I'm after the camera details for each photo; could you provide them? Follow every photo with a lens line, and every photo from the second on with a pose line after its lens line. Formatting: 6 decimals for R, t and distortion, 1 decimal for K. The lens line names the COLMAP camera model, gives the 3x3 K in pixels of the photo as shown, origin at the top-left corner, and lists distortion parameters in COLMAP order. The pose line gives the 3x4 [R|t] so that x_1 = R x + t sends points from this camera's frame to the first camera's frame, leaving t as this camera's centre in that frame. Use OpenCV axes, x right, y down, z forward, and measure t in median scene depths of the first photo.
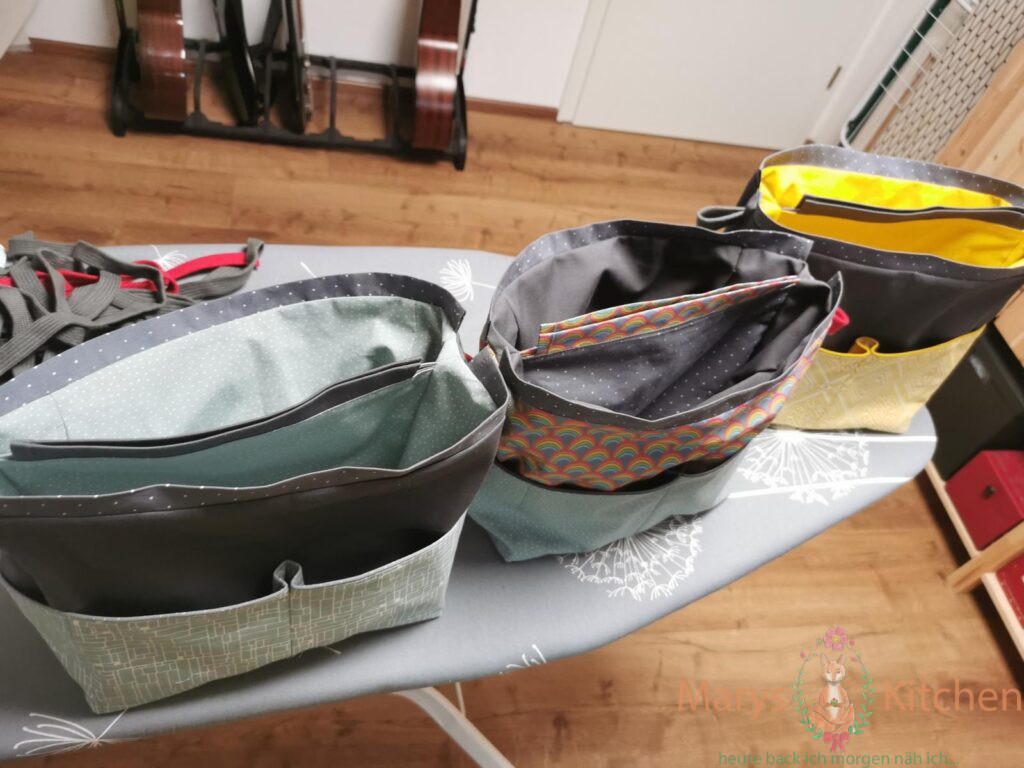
lens RADIAL K [[797.2, 0, 510.1], [0, 797.2, 381.2], [0, 0, 1]] dist [0.017322, -0.018158]
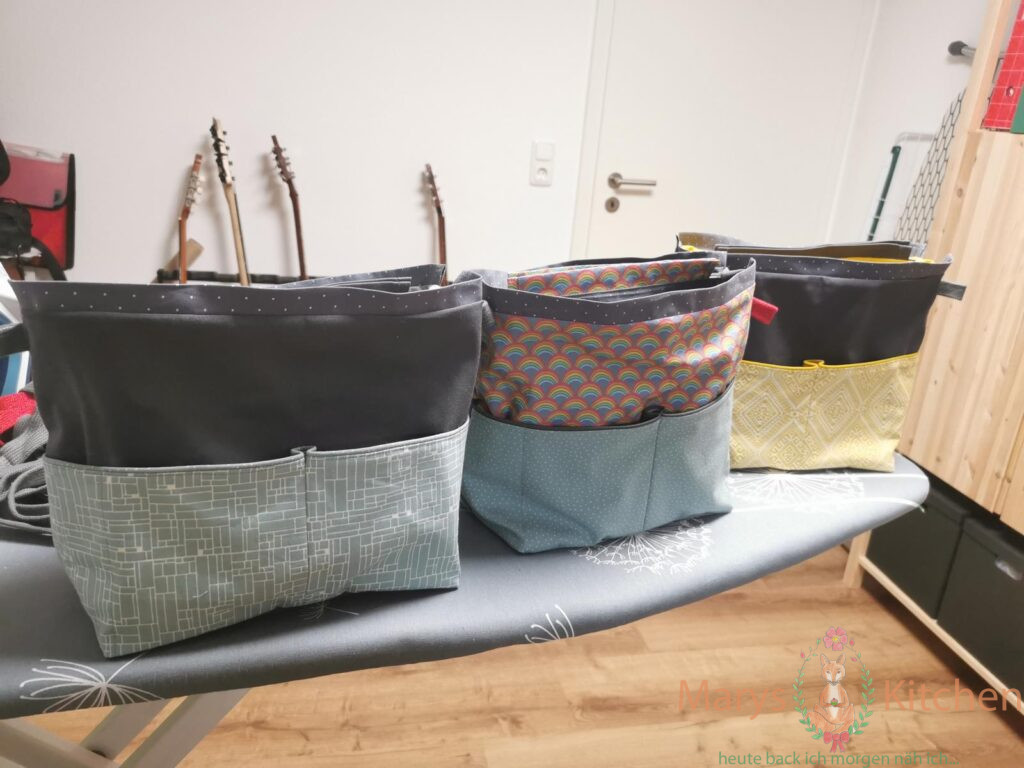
lens RADIAL K [[797.2, 0, 514.3], [0, 797.2, 382.0], [0, 0, 1]] dist [0.017322, -0.018158]
pose [[0.988851, -0.146898, 0.024396, -0.005085], [0.139229, 0.853967, -0.501354, 0.622052], [0.052814, 0.499161, 0.864898, 0.019426]]
